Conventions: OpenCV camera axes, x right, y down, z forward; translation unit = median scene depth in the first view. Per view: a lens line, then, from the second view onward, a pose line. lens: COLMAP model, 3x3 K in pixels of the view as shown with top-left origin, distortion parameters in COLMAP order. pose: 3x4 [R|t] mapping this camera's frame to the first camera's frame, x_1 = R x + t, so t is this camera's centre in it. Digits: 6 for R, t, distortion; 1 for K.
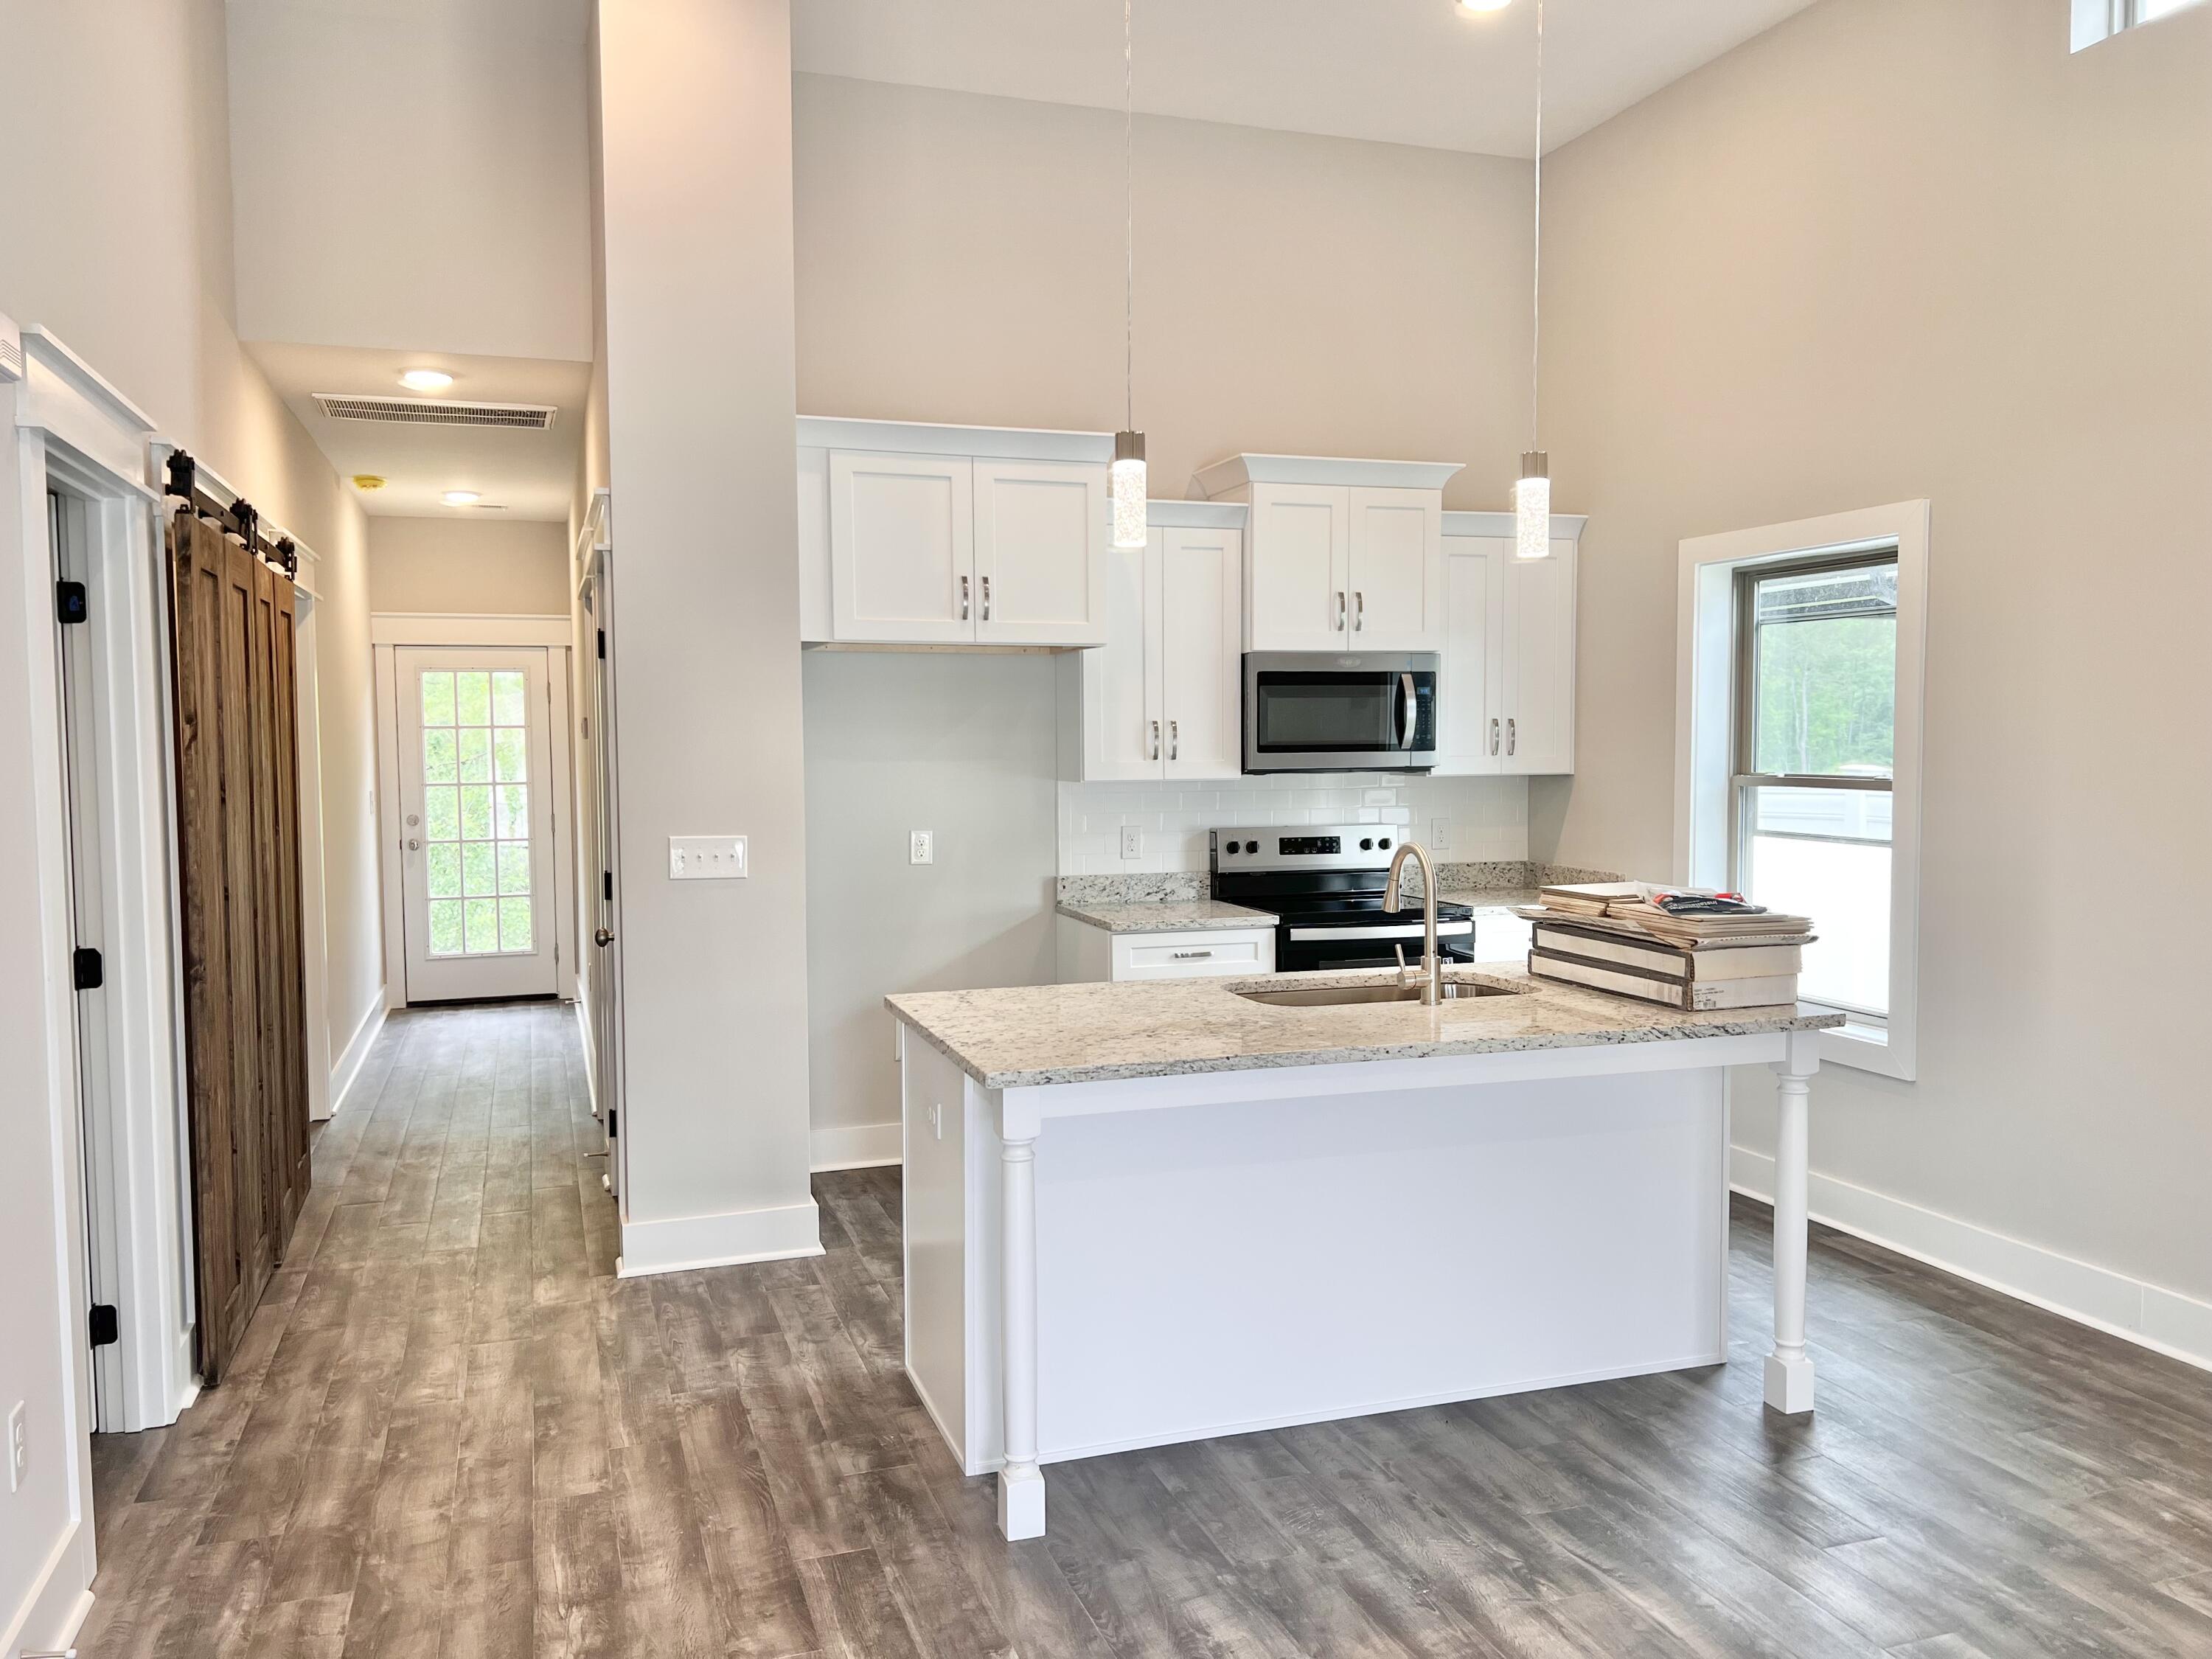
lens RADIAL K [[1655.7, 0, 1106.0], [0, 1655.7, 829.5], [0, 0, 1]] dist [0.070440, -0.088821]
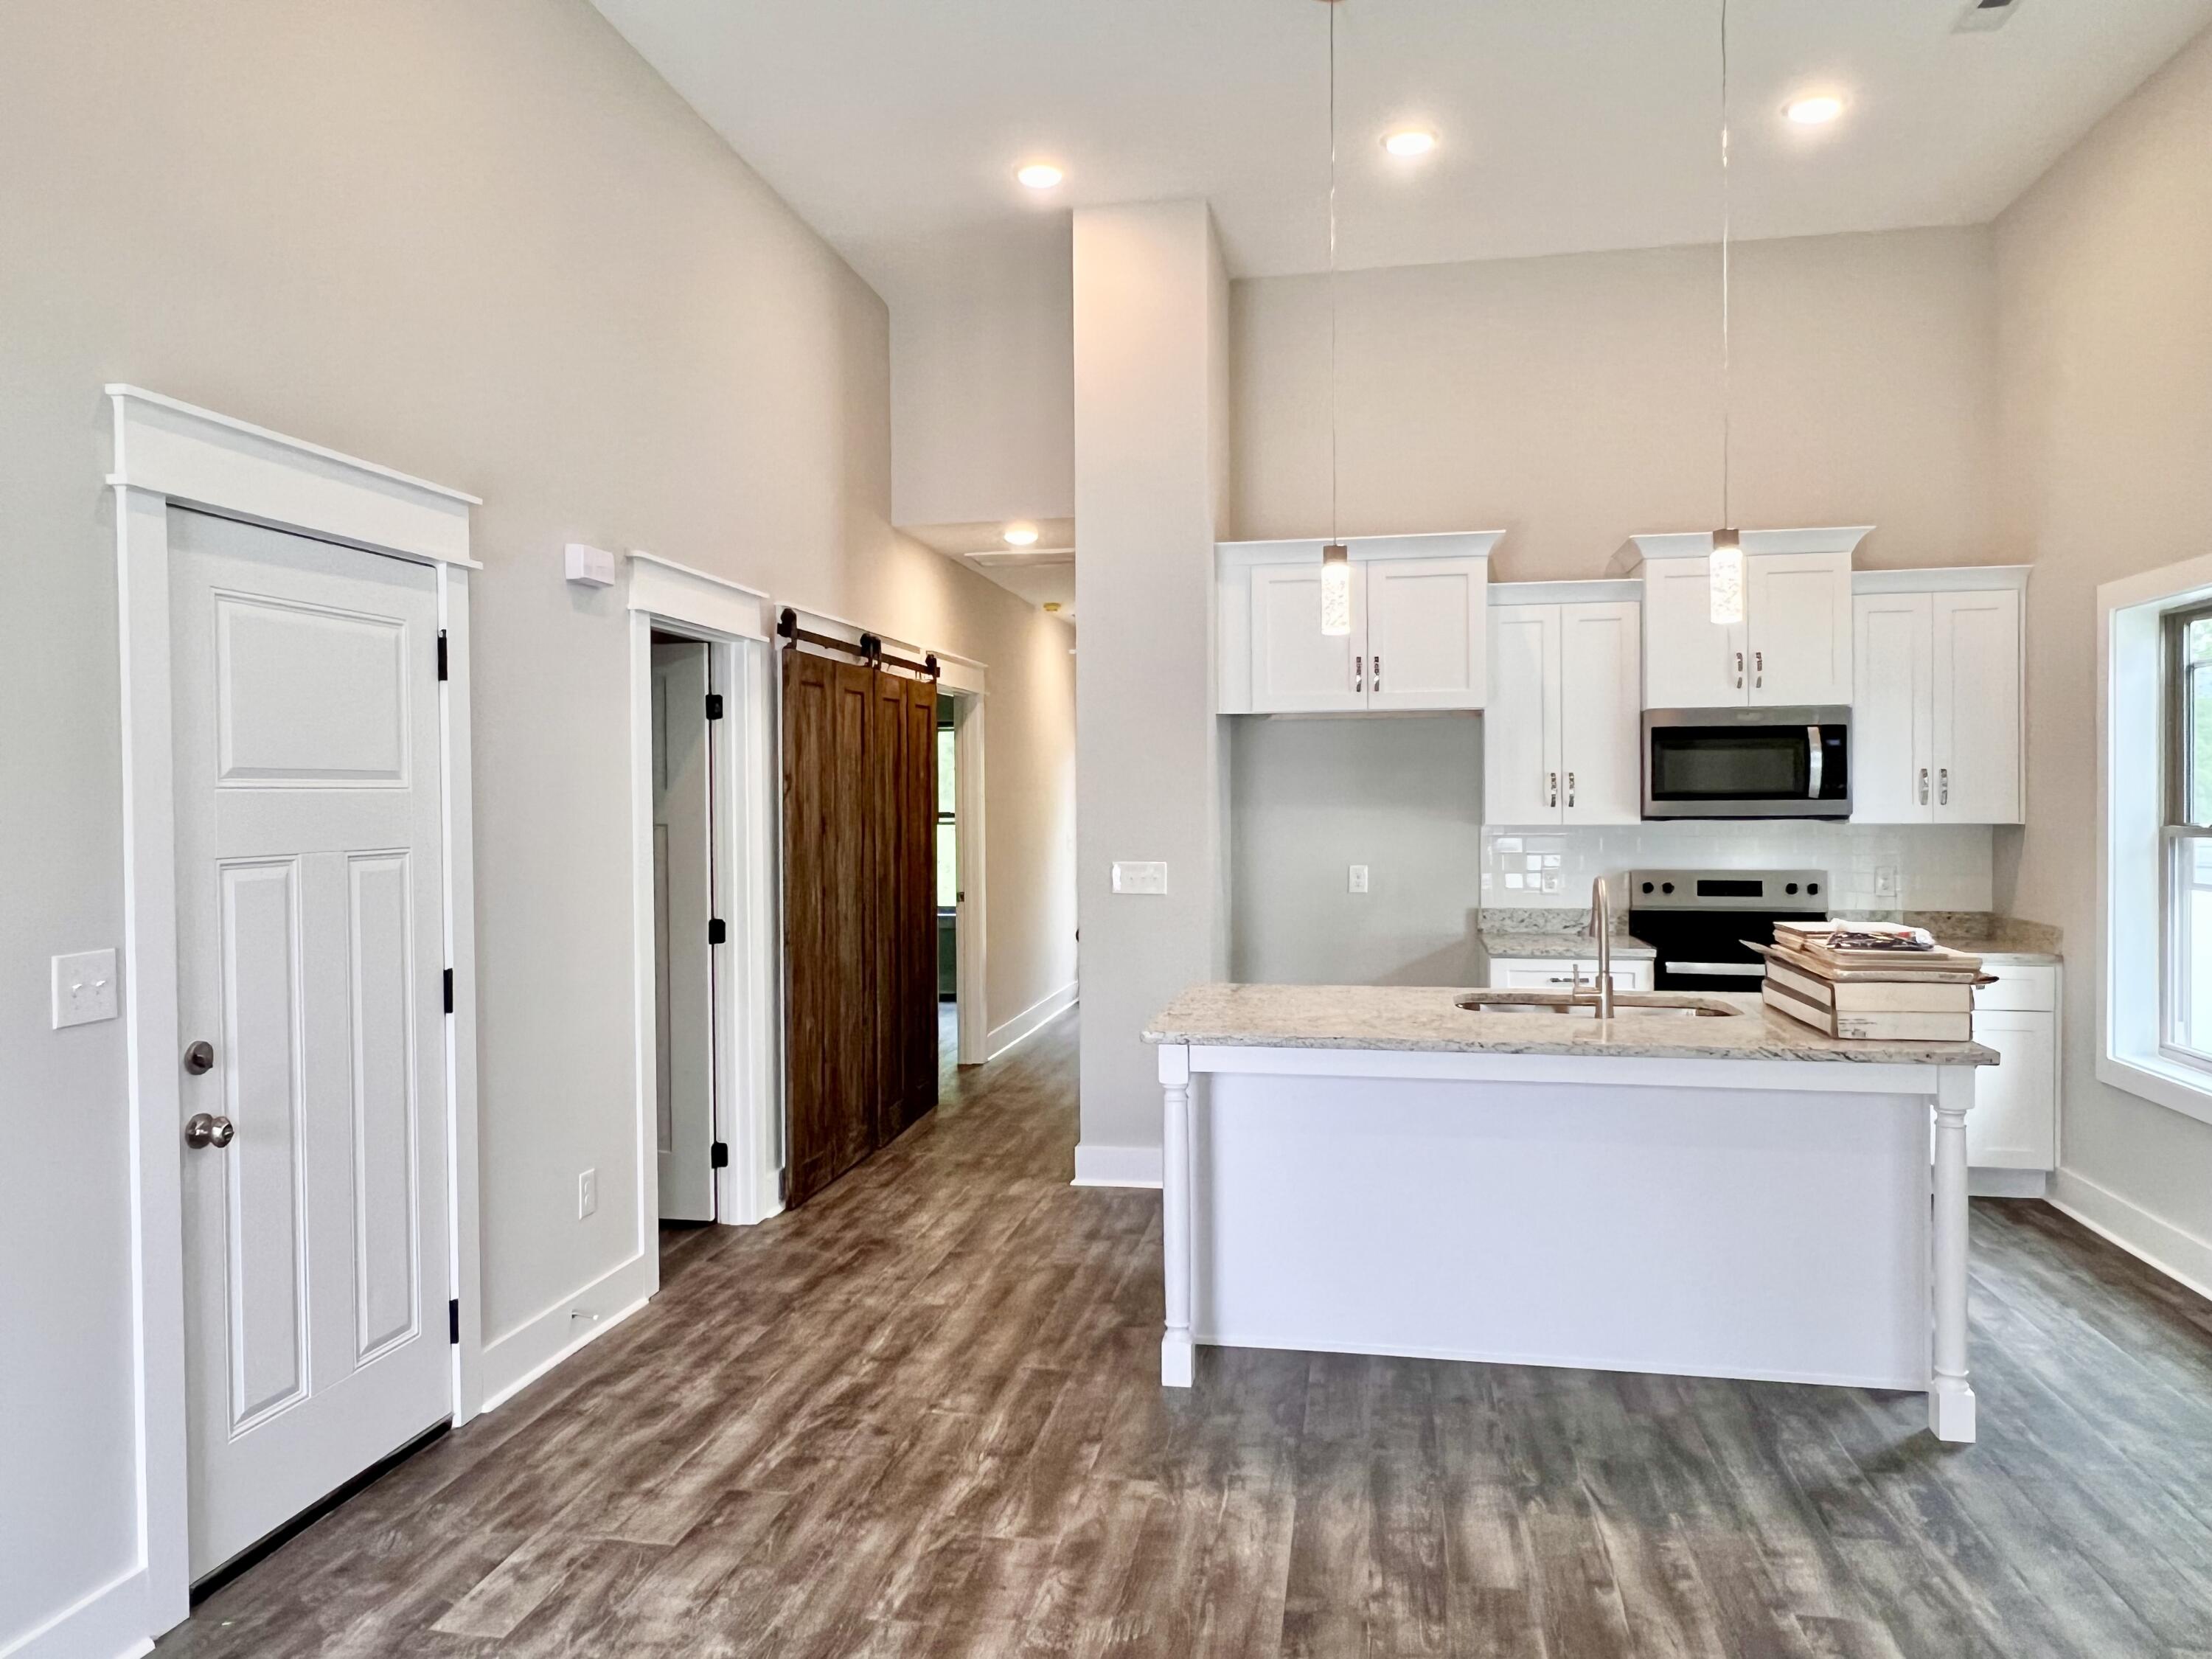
lens RADIAL K [[1480.6, 0, 1097.6], [0, 1480.6, 815.5], [0, 0, 1]] dist [-0.001908, 0.000456]
pose [[0.867424, 0.005308, -0.497542, 0.283314], [-0.026319, 0.999033, -0.035227, 0.008274], [0.496874, 0.043651, 0.866724, -0.040457]]
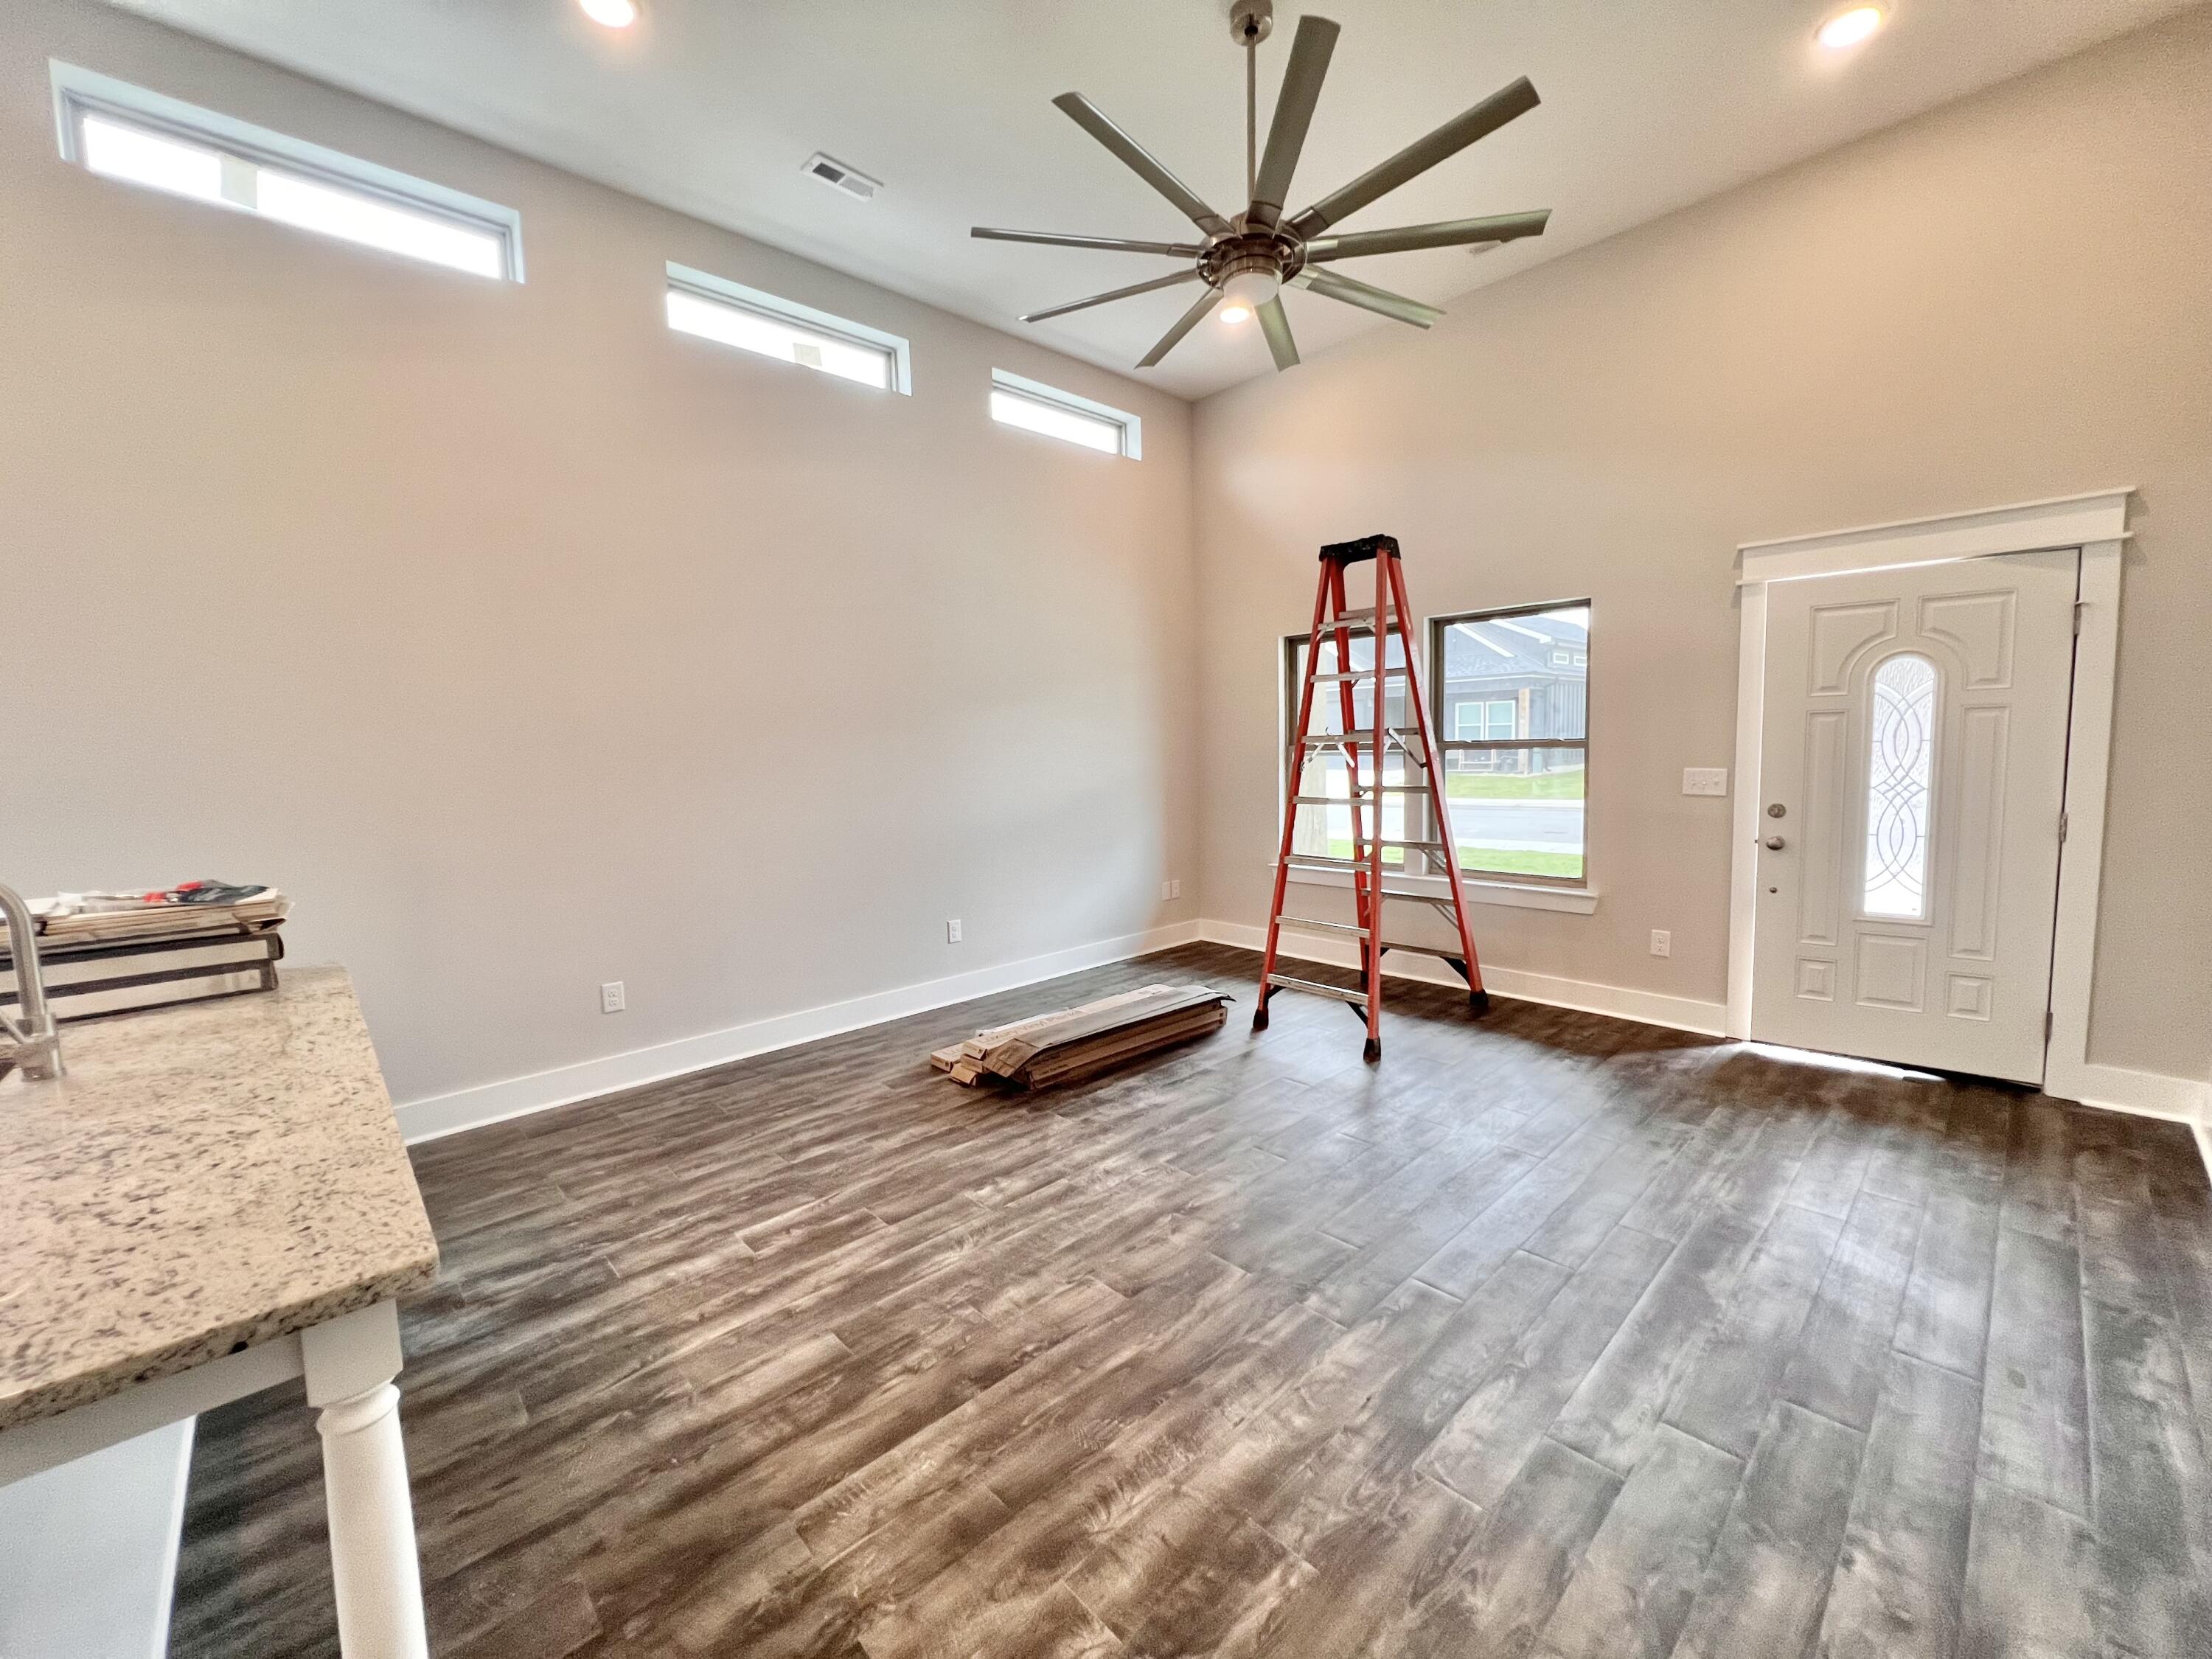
lens RADIAL K [[884.6, 0, 1097.0], [0, 884.6, 821.0], [0, 0, 1]] dist [-0.000971, -0.000182]
pose [[-0.401424, -0.063708, 0.913674, -0.245928], [0.082183, 0.991048, 0.105210, -0.007696], [-0.912198, 0.117322, -0.392595, 0.511734]]
